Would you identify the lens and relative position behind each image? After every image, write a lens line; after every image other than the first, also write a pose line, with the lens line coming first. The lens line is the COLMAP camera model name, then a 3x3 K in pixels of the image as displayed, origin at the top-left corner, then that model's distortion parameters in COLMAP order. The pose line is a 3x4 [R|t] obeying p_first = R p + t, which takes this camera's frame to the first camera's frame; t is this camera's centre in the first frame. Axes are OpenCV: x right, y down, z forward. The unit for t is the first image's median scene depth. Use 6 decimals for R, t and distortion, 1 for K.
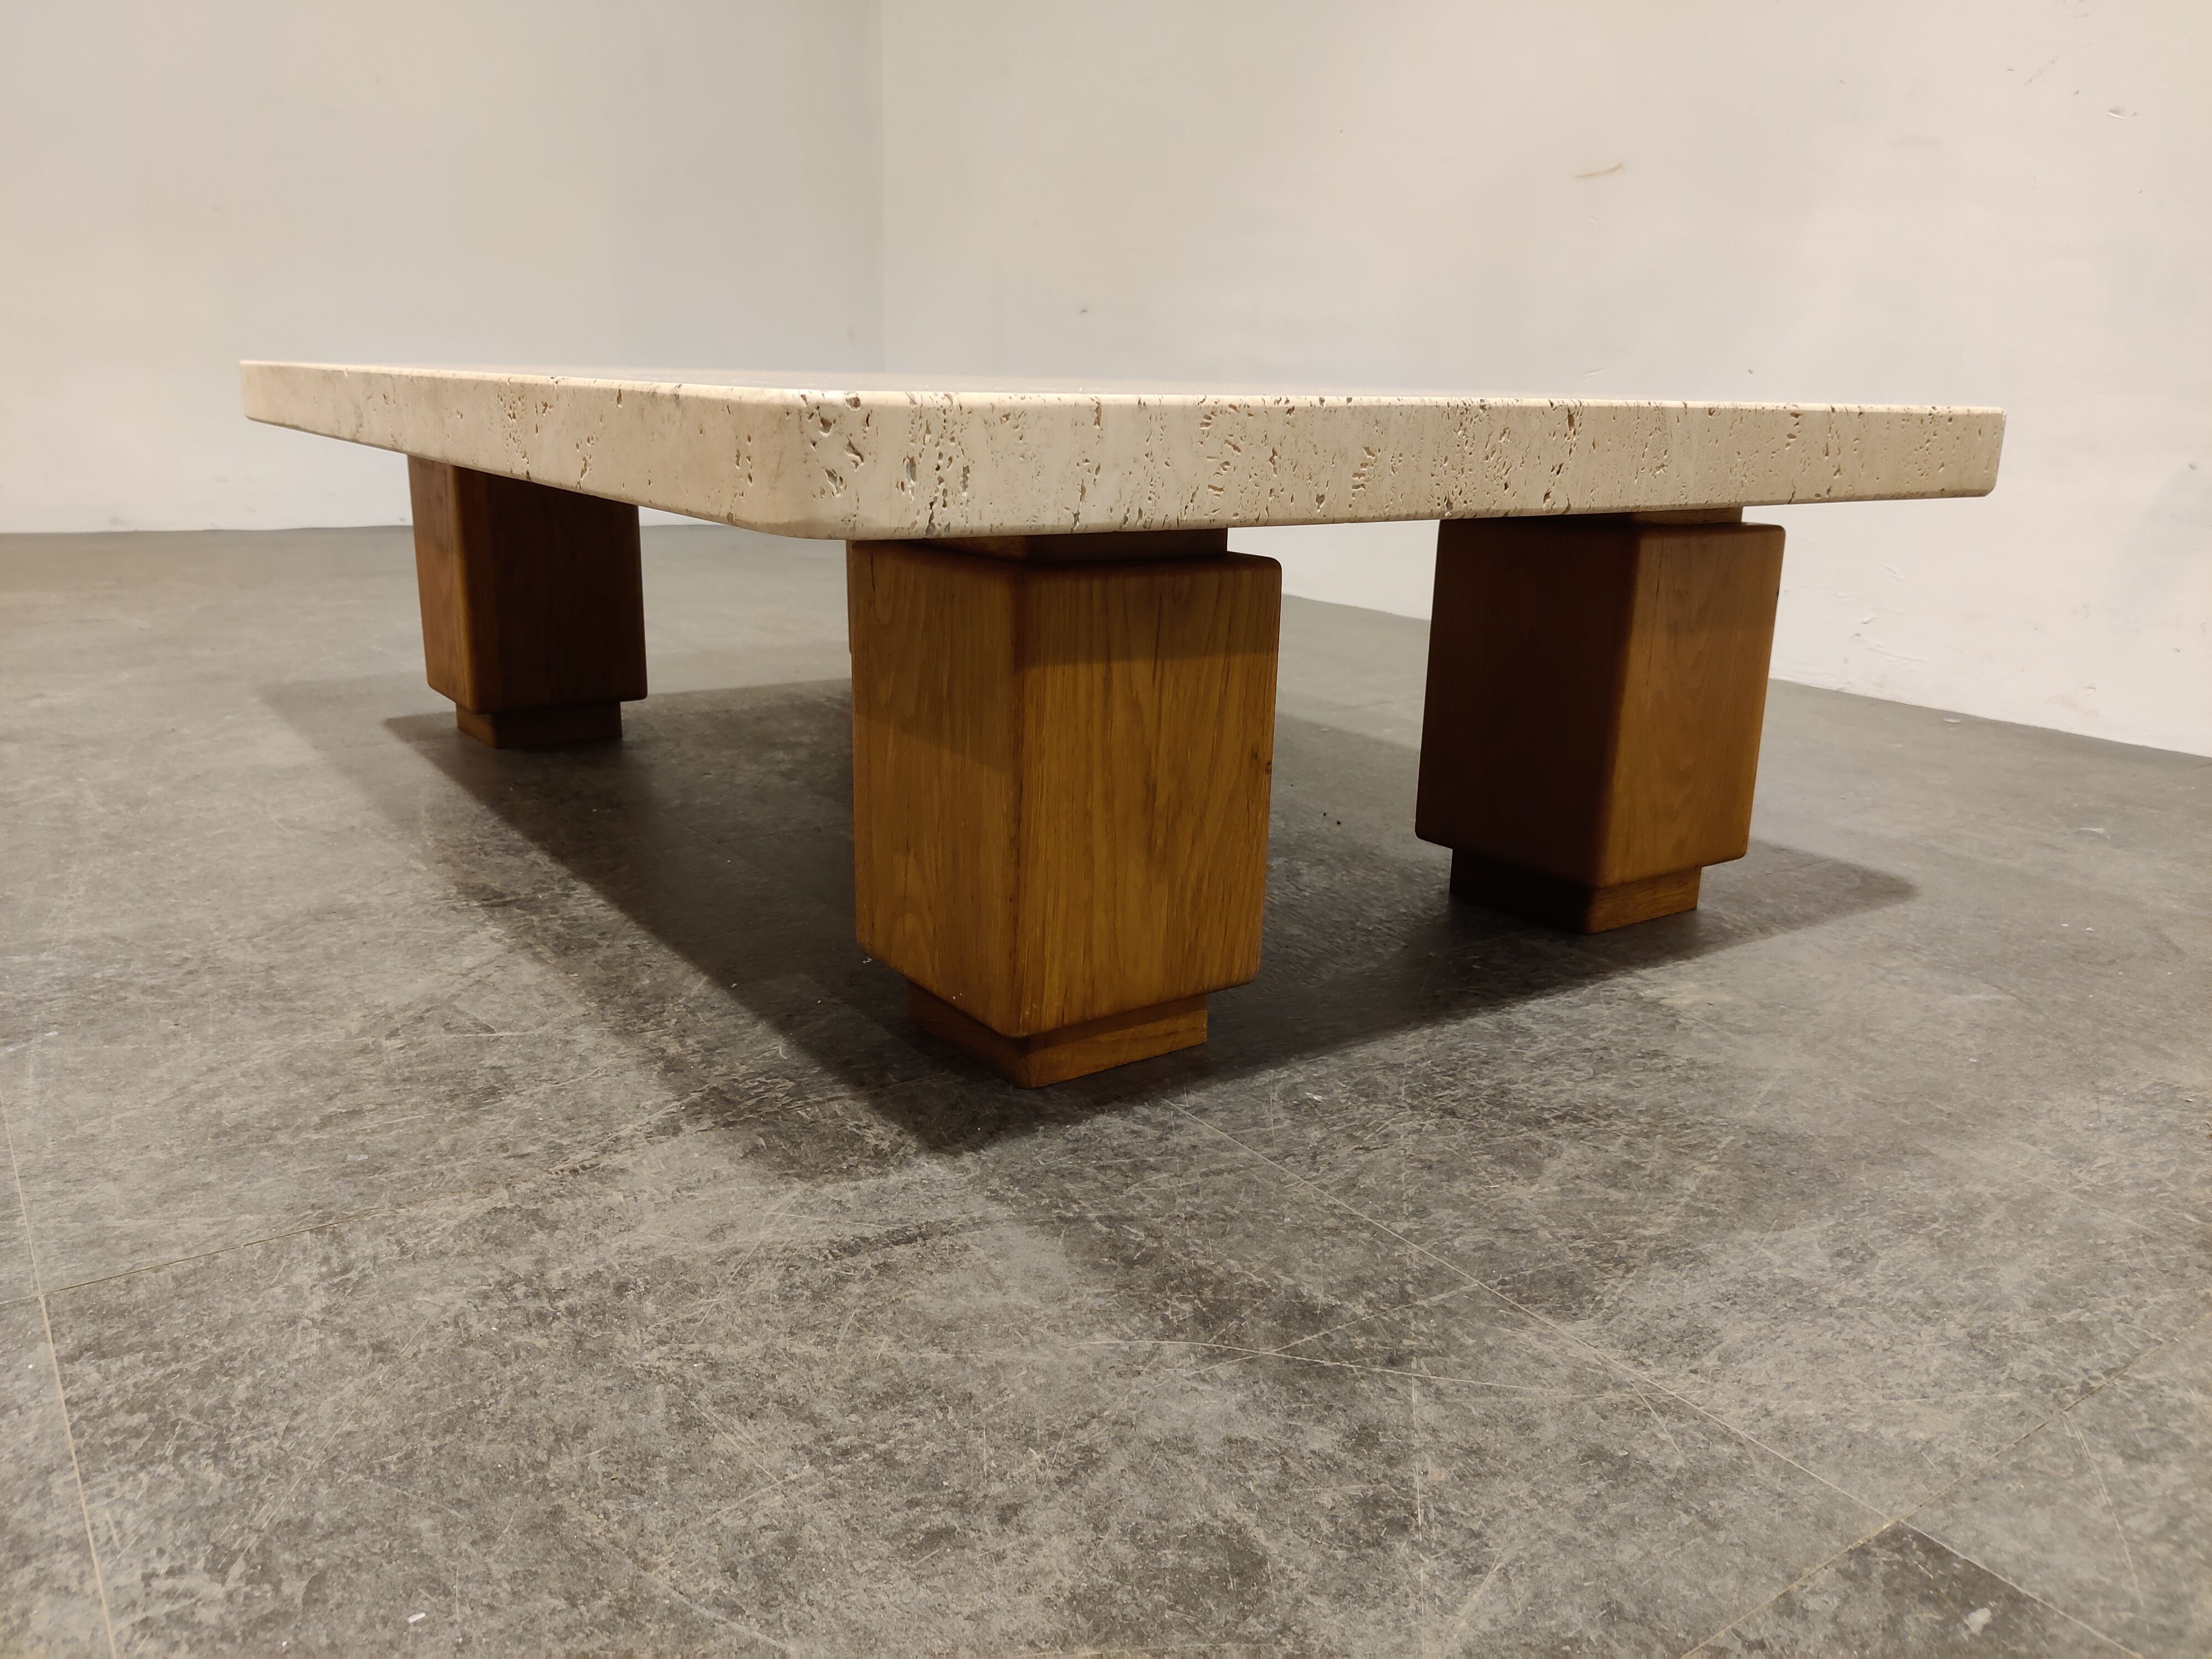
lens RADIAL K [[1704.3, 0, 1089.5], [0, 1704.3, 865.3], [0, 0, 1]] dist [0.014817, -0.036780]
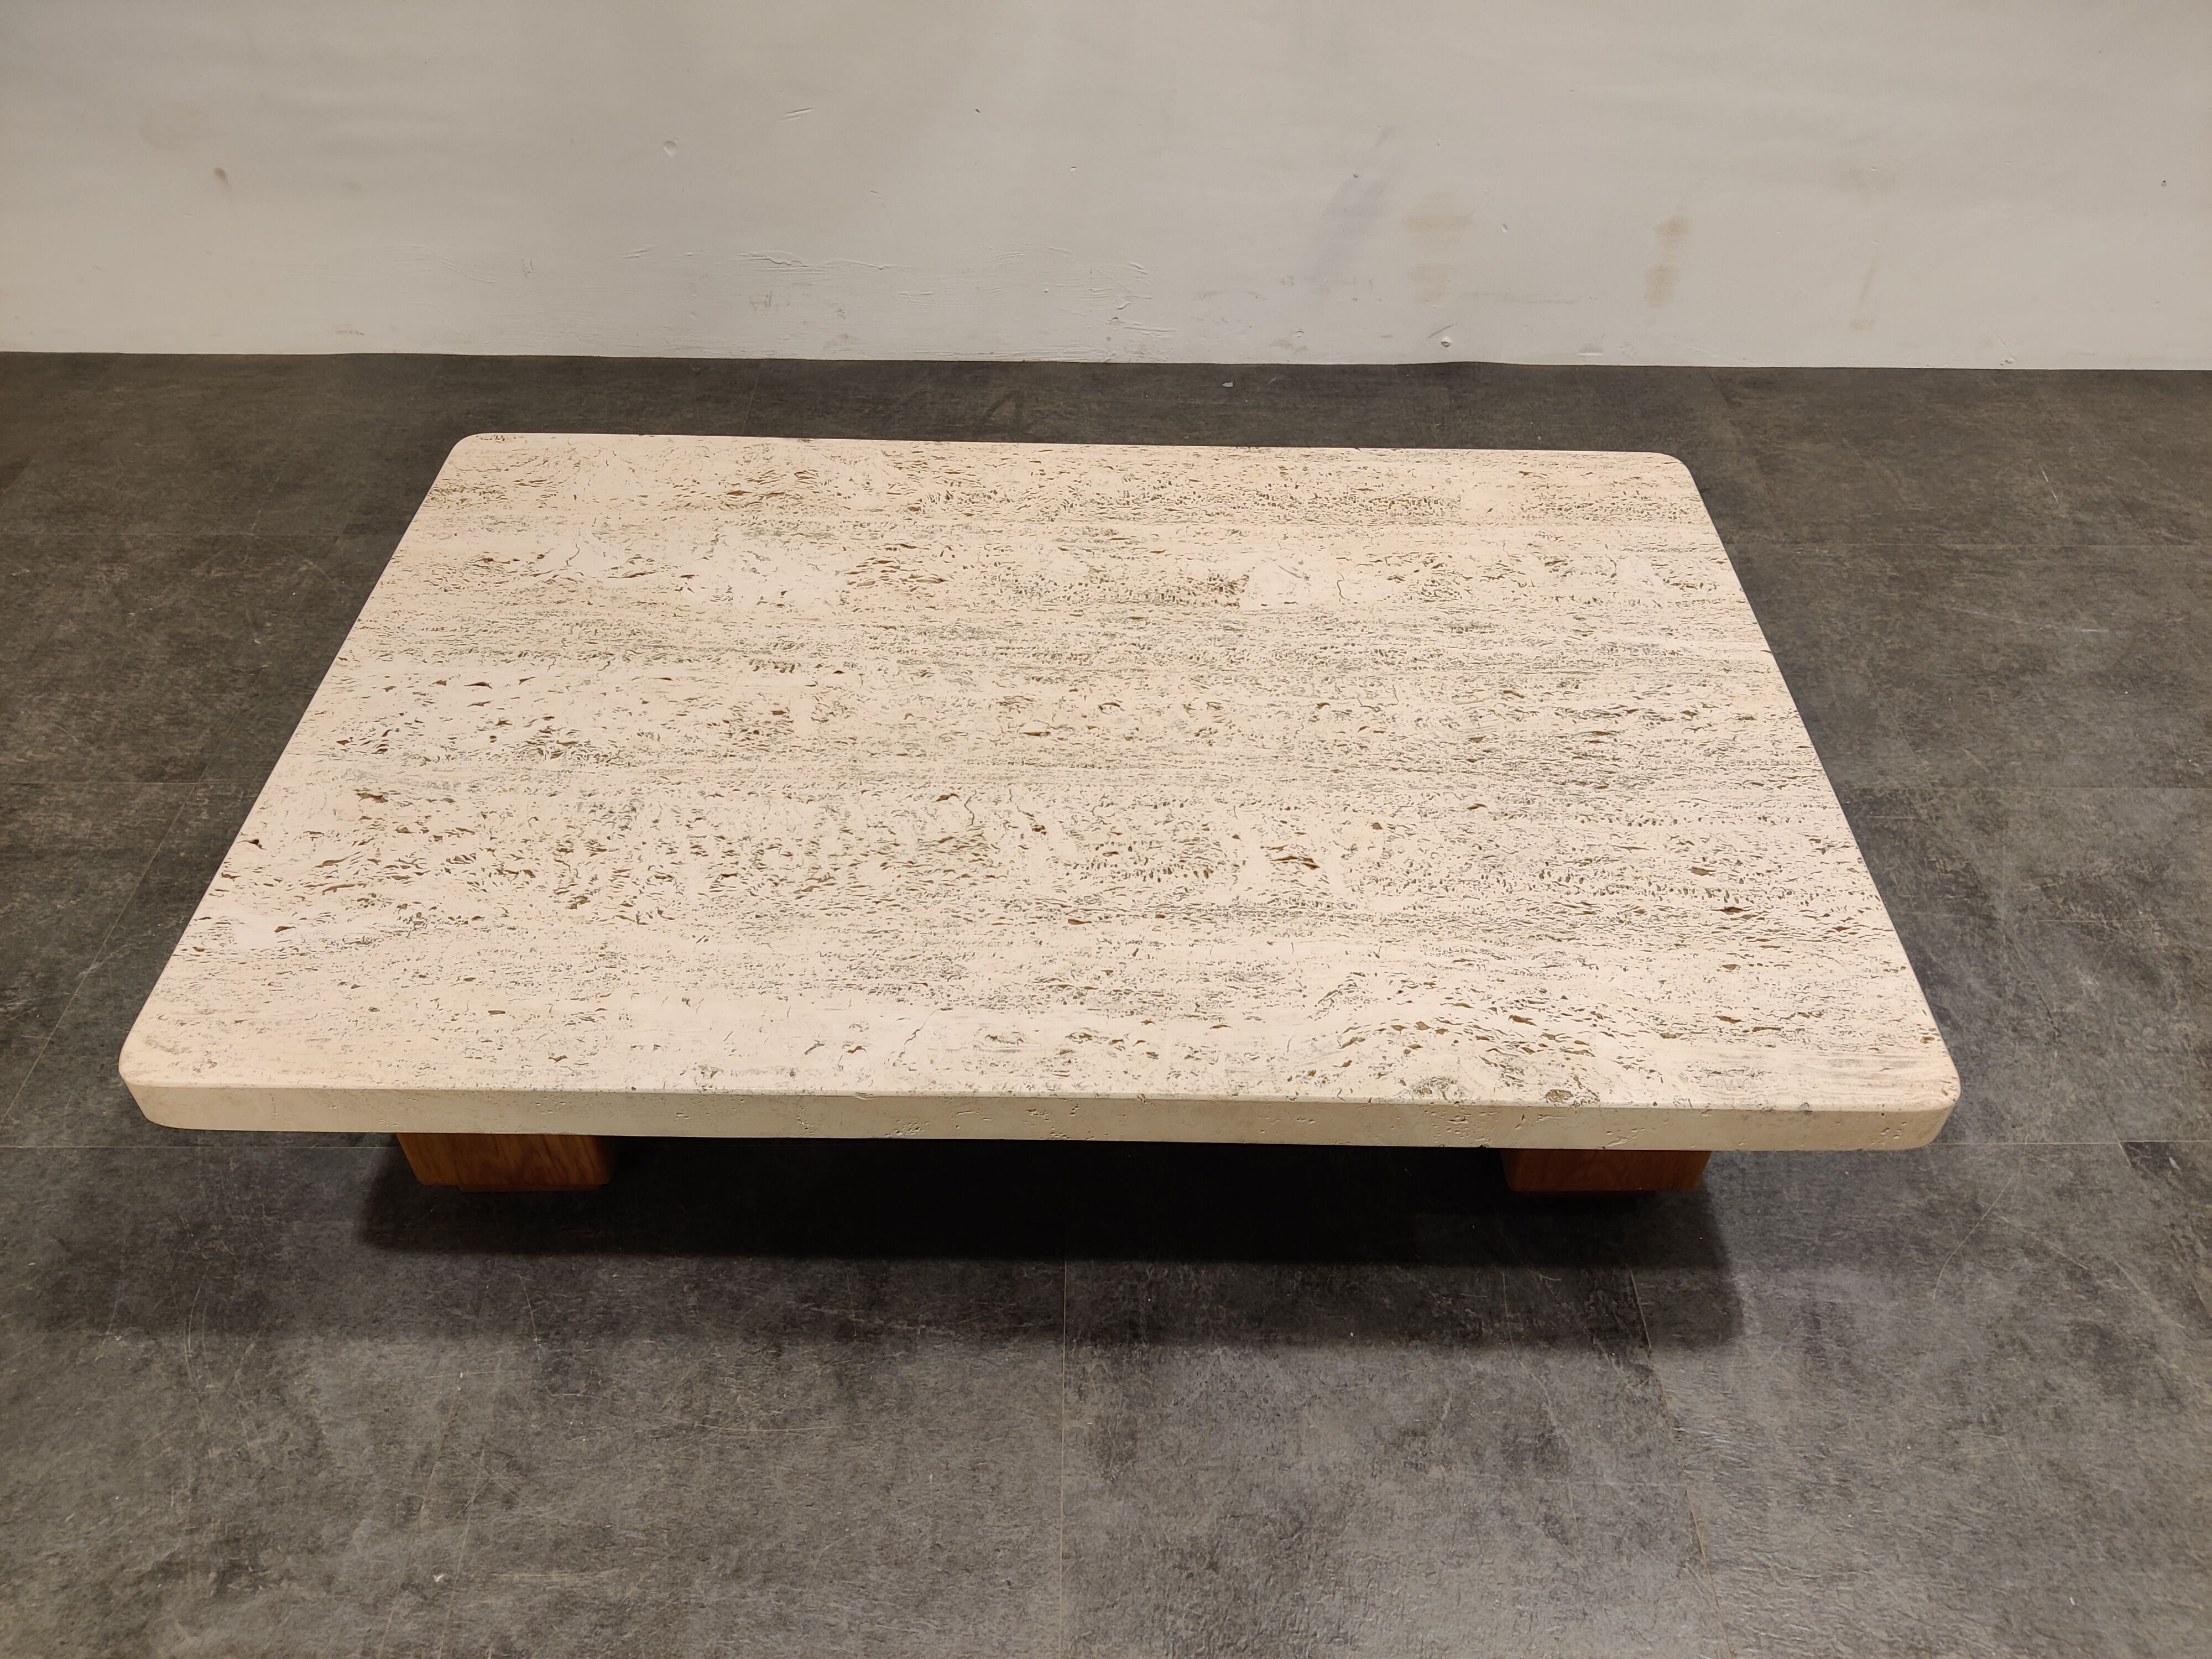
lens RADIAL K [[1704.3, 0, 1130.3], [0, 1704.3, 818.4], [0, 0, 1]] dist [0.014817, -0.036780]
pose [[0.559516, -0.578992, 0.593051, -1.229142], [0.225389, 0.794863, 0.563376, -1.362567], [-0.797585, -0.181551, 0.575237, 0.535487]]
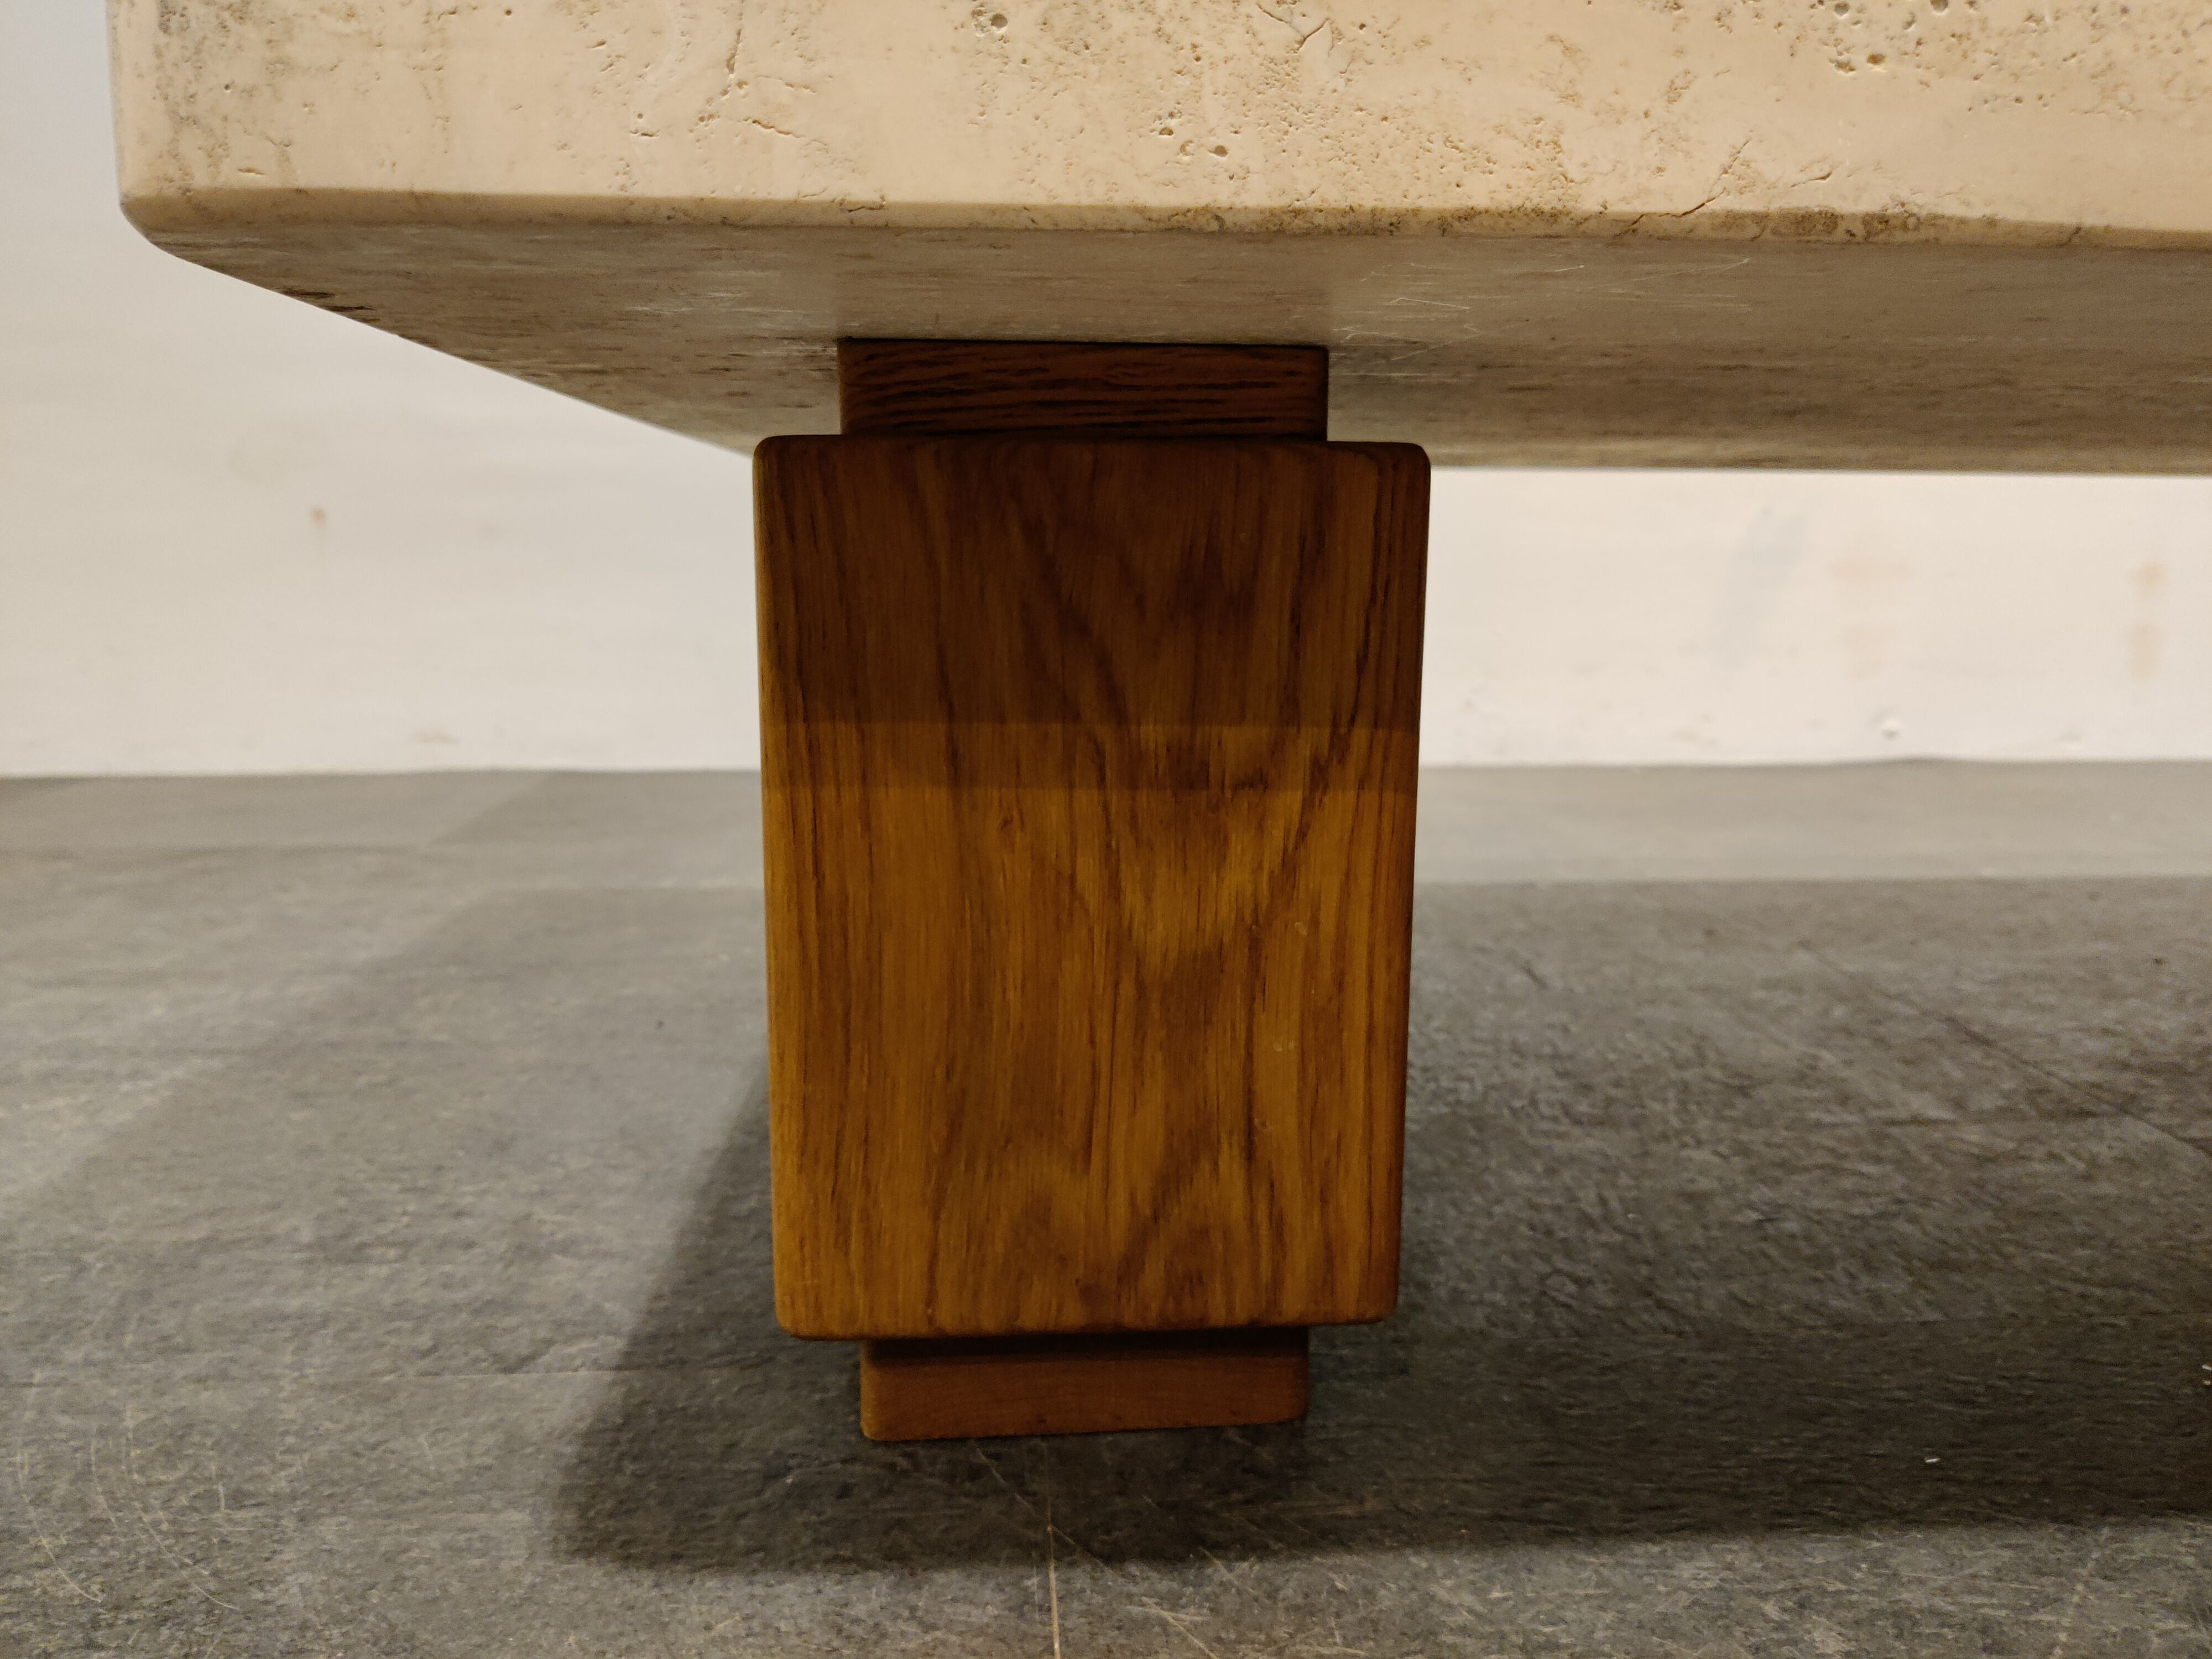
lens RADIAL K [[1764.6, 0, 1112.5], [0, 1764.6, 798.9], [0, 0, 1]] dist [0.007460, -0.047348]
pose [[0.507390, -0.147242, 0.849044, -1.206993], [0.248728, 0.968381, 0.019298, -0.369968], [-0.825039, 0.201389, 0.527970, 1.670226]]
